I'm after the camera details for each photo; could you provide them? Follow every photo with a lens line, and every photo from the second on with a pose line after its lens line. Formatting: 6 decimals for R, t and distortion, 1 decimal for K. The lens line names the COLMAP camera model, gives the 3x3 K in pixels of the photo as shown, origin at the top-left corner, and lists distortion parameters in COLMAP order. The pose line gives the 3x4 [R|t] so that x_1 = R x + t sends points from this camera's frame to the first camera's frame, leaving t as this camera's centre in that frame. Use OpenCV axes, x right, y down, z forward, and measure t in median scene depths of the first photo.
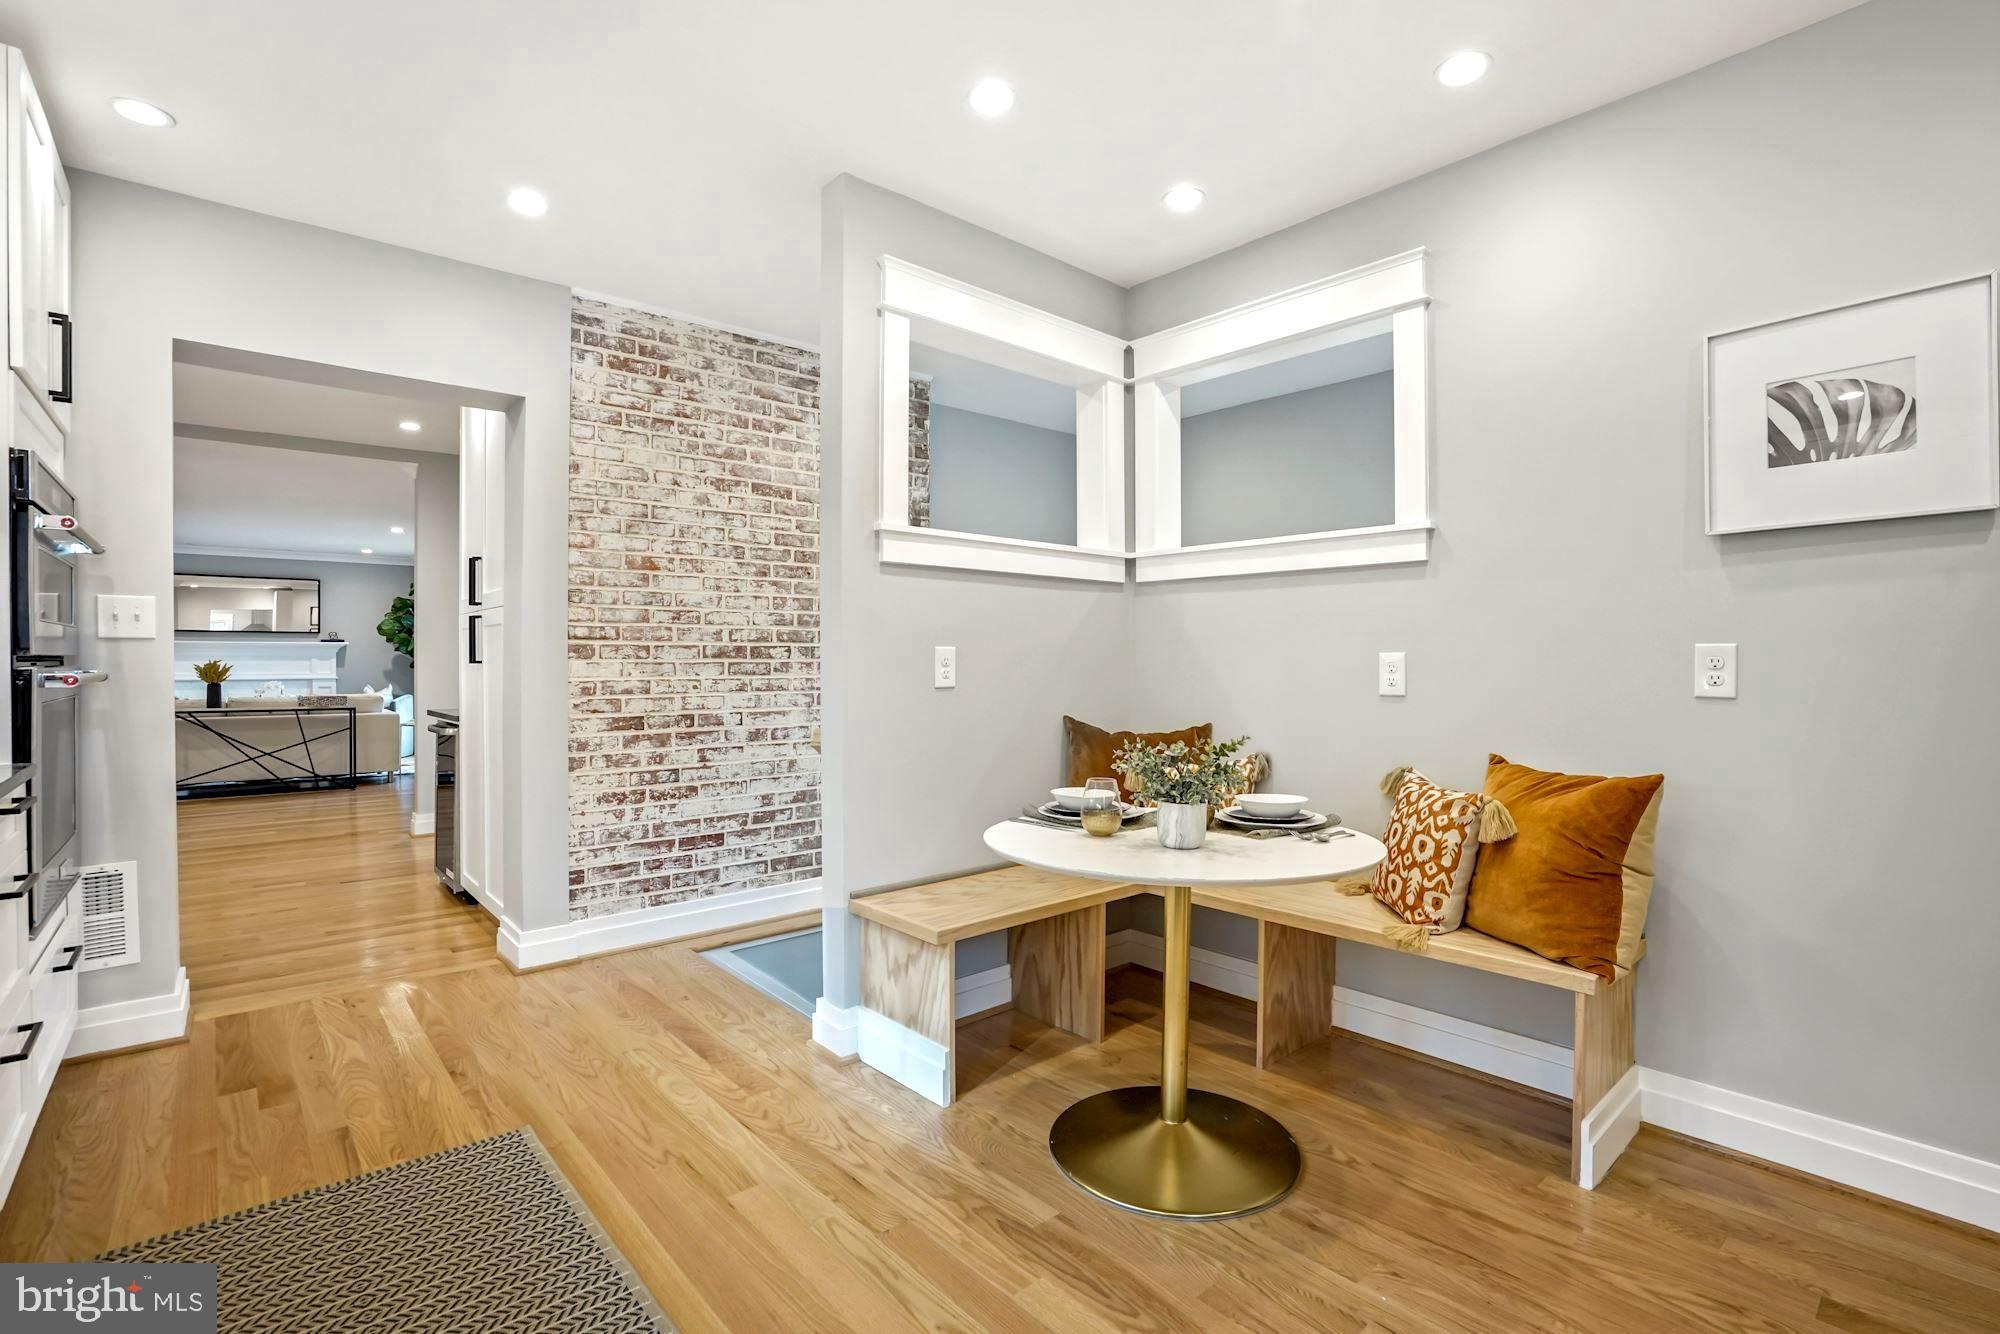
lens RADIAL K [[911.1, 0, 997.1], [0, 911.1, 661.9], [0, 0, 1]] dist [-0.000894, 0.000161]
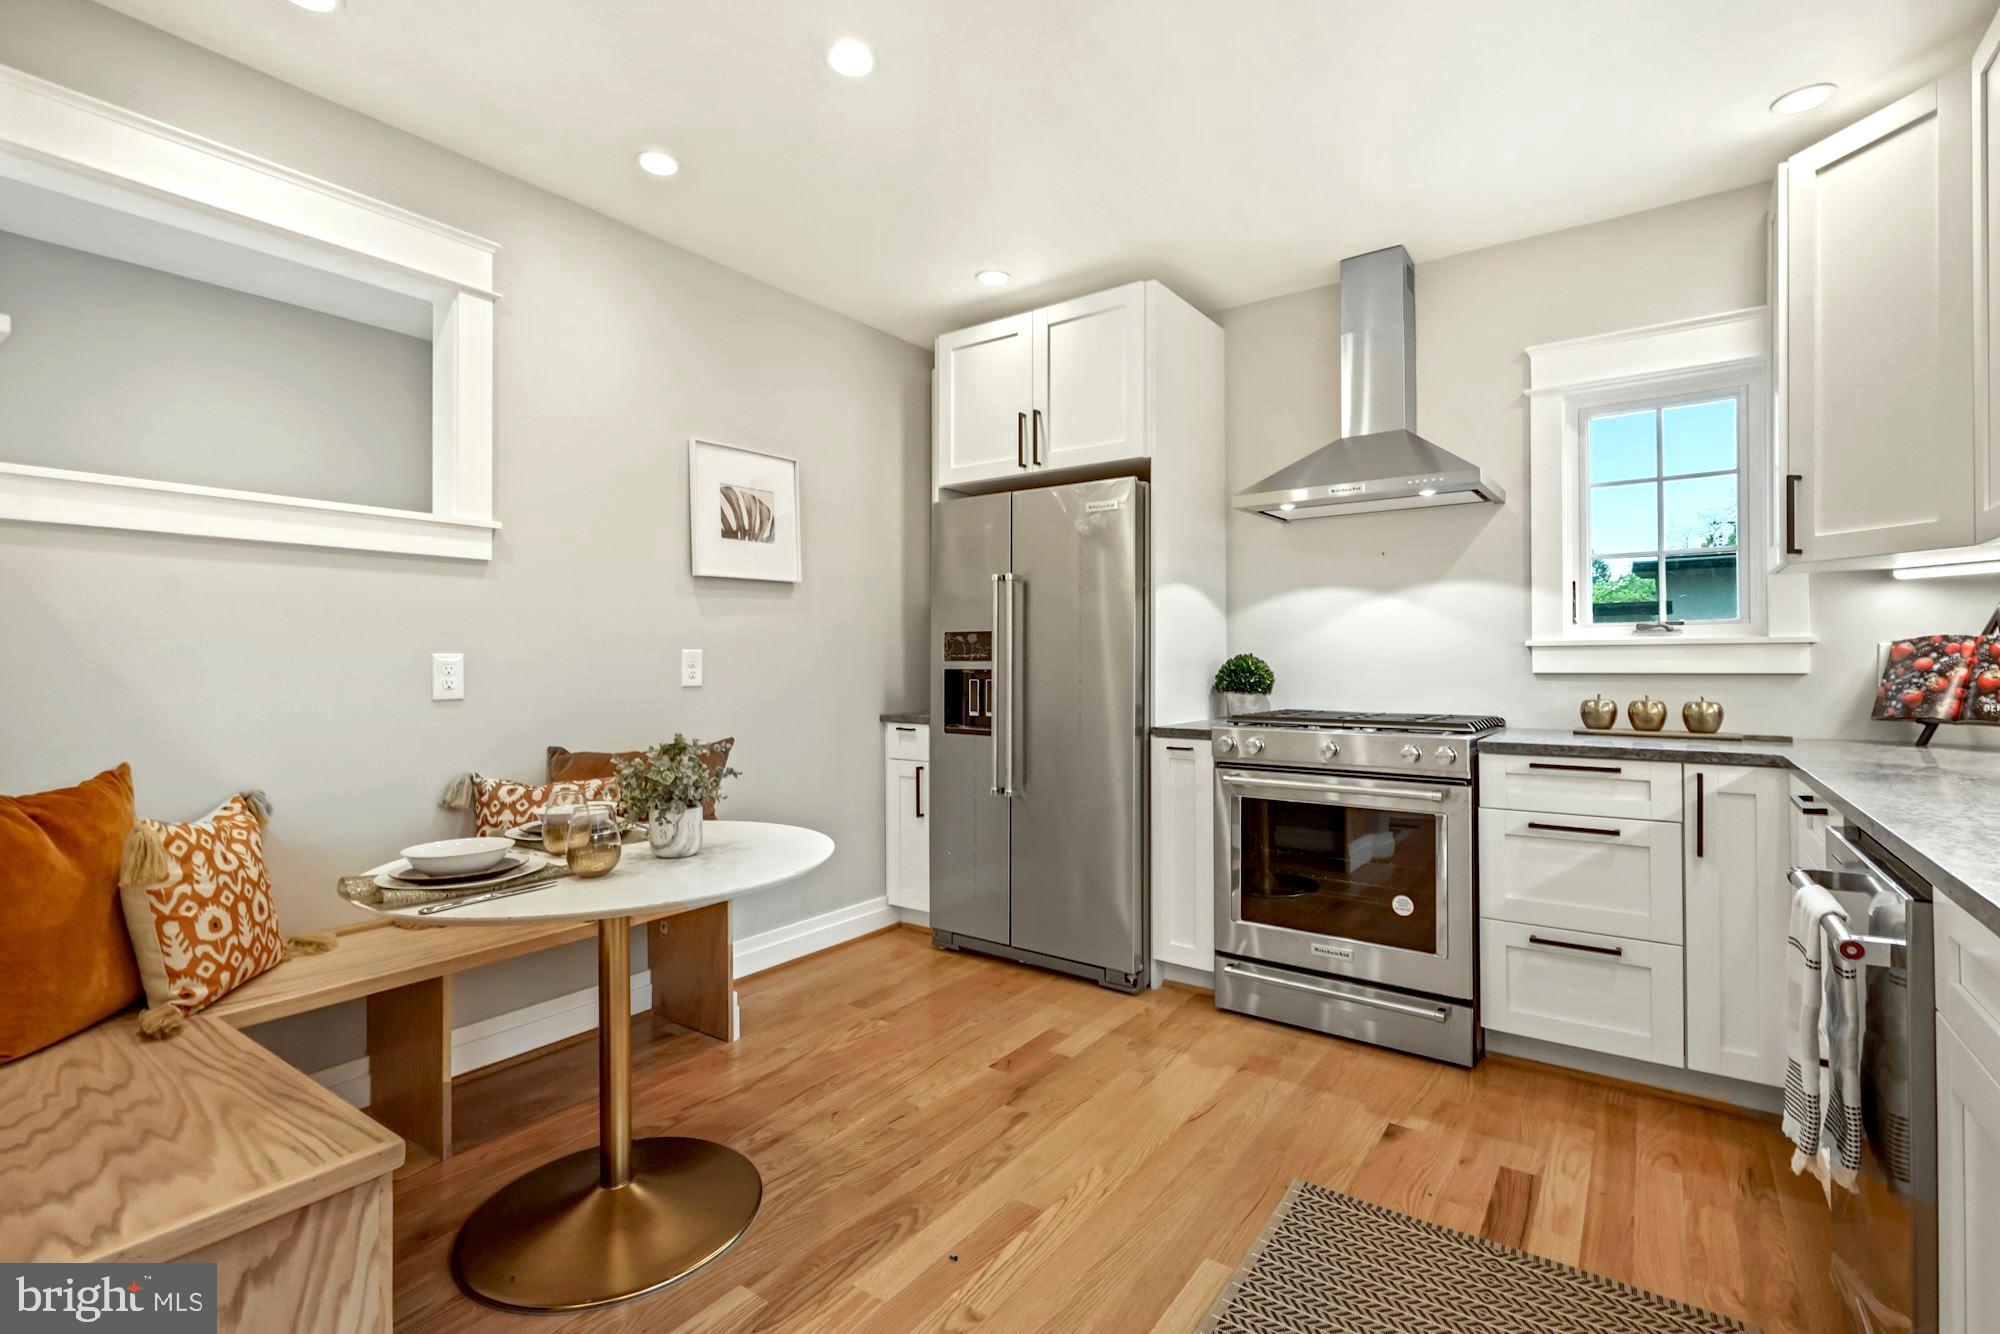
lens RADIAL K [[911.1, 0, 1002.9], [0, 911.1, 654.7], [0, 0, 1]] dist [-0.000894, 0.000161]
pose [[-0.204057, 0.011759, 0.978888, -0.753407], [0.009440, 0.999905, -0.010043, 0.007714], [-0.978913, 0.007192, -0.204149, 0.822775]]
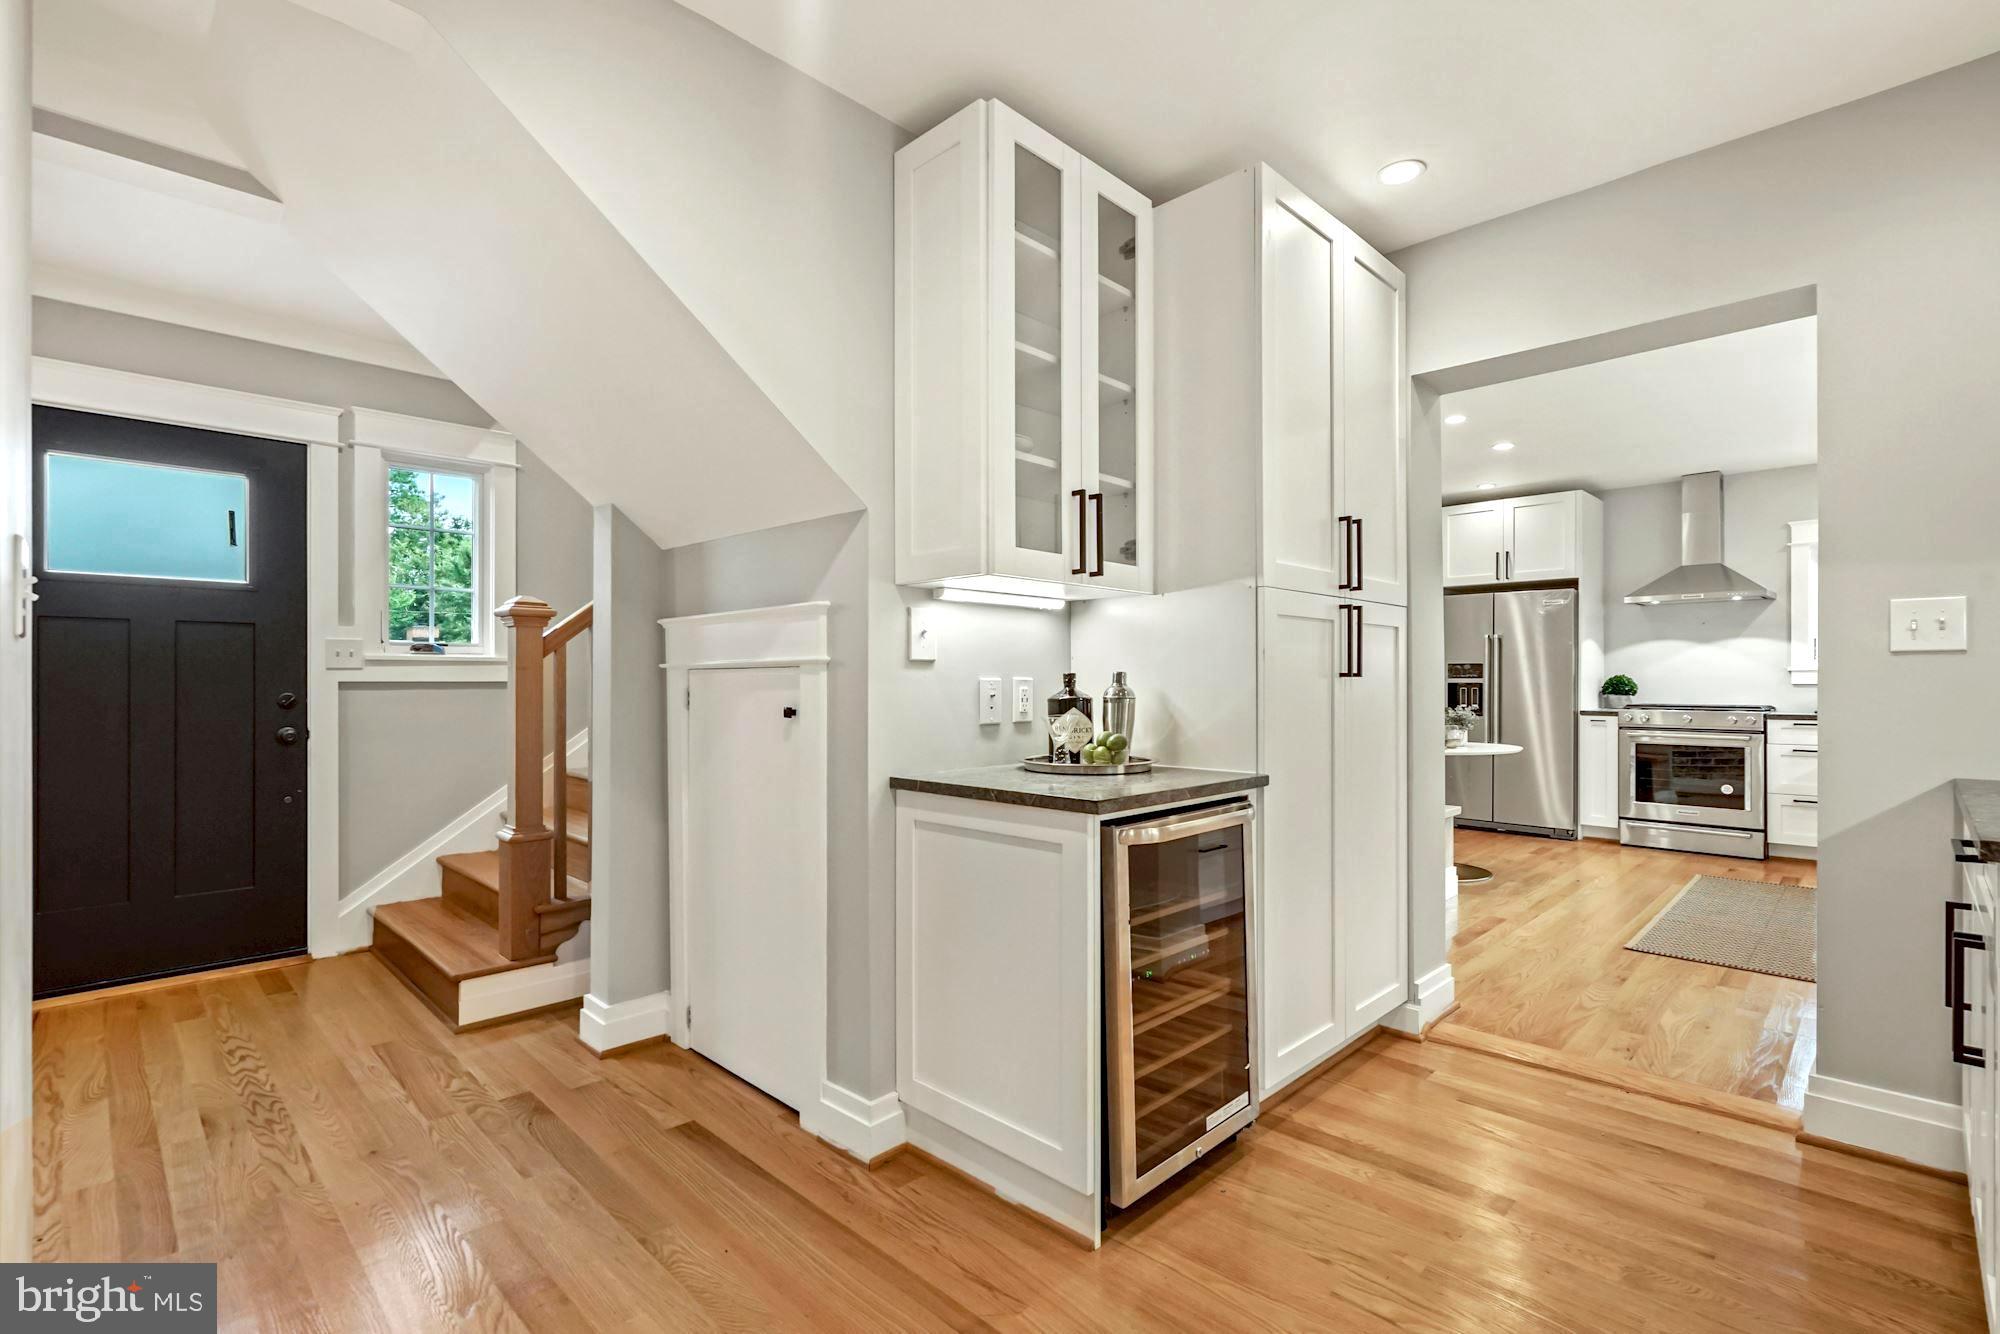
lens RADIAL K [[911.1, 0, 995.0], [0, 911.1, 685.4], [0, 0, 1]] dist [-0.000894, 0.000161]
pose [[-0.054687, -0.001182, 0.998503, -2.391877], [0.009727, 0.999951, 0.001717, 0.004398], [-0.998456, 0.009806, -0.054673, 2.521128]]
